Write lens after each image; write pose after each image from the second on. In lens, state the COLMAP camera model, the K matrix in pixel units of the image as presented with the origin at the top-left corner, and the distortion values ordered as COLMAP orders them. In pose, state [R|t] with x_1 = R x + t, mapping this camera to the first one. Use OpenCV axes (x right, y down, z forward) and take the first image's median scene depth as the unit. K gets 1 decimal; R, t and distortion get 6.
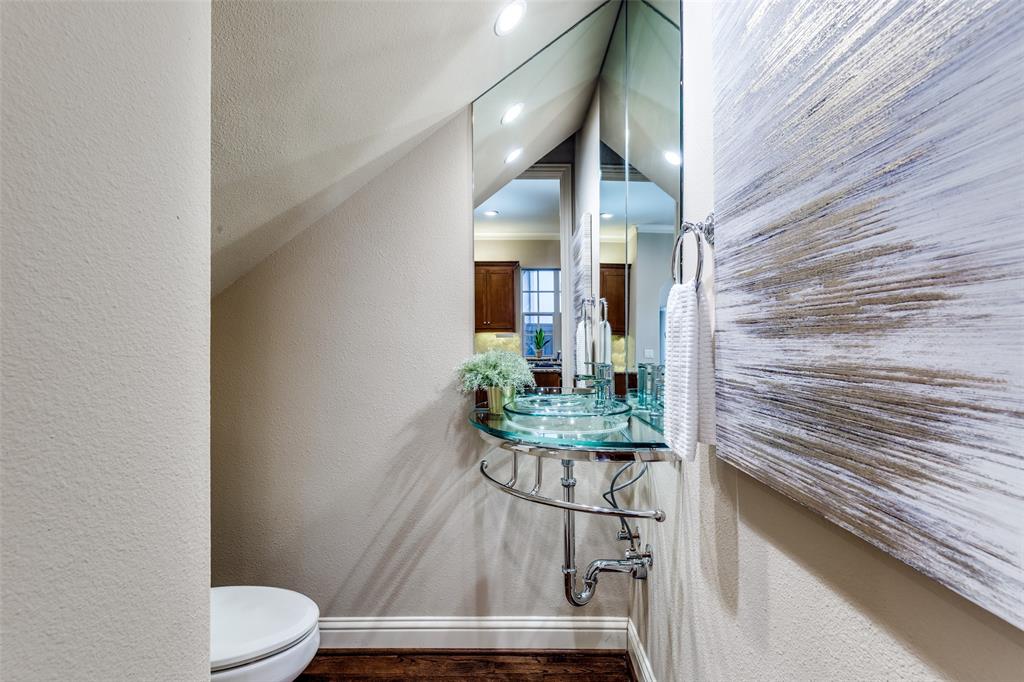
lens RADIAL K [[462.3, 0, 512.0], [0, 462.3, 341.0], [0, 0, 1]] dist [0.000275, 0.000161]
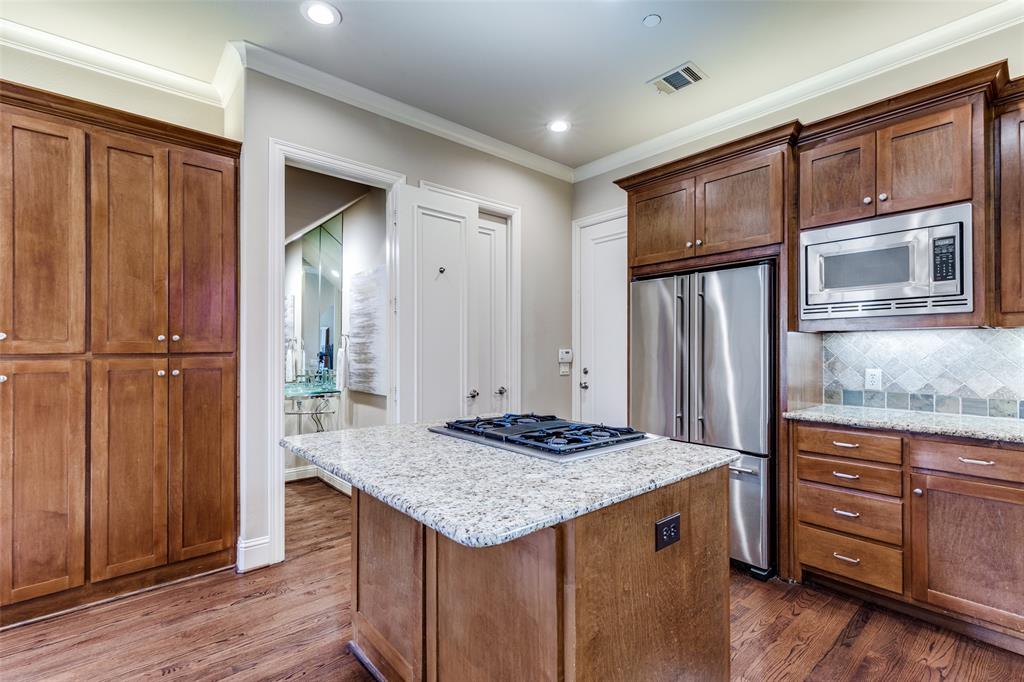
lens RADIAL K [[462.3, 0, 512.0], [0, 462.3, 341.0], [0, 0, 1]] dist [0.000275, 0.000161]
pose [[0.752506, 0.011252, 0.658489, -1.494406], [-0.002493, 0.999896, -0.014237, -0.179260], [-0.658581, 0.009072, 0.752455, -3.856358]]
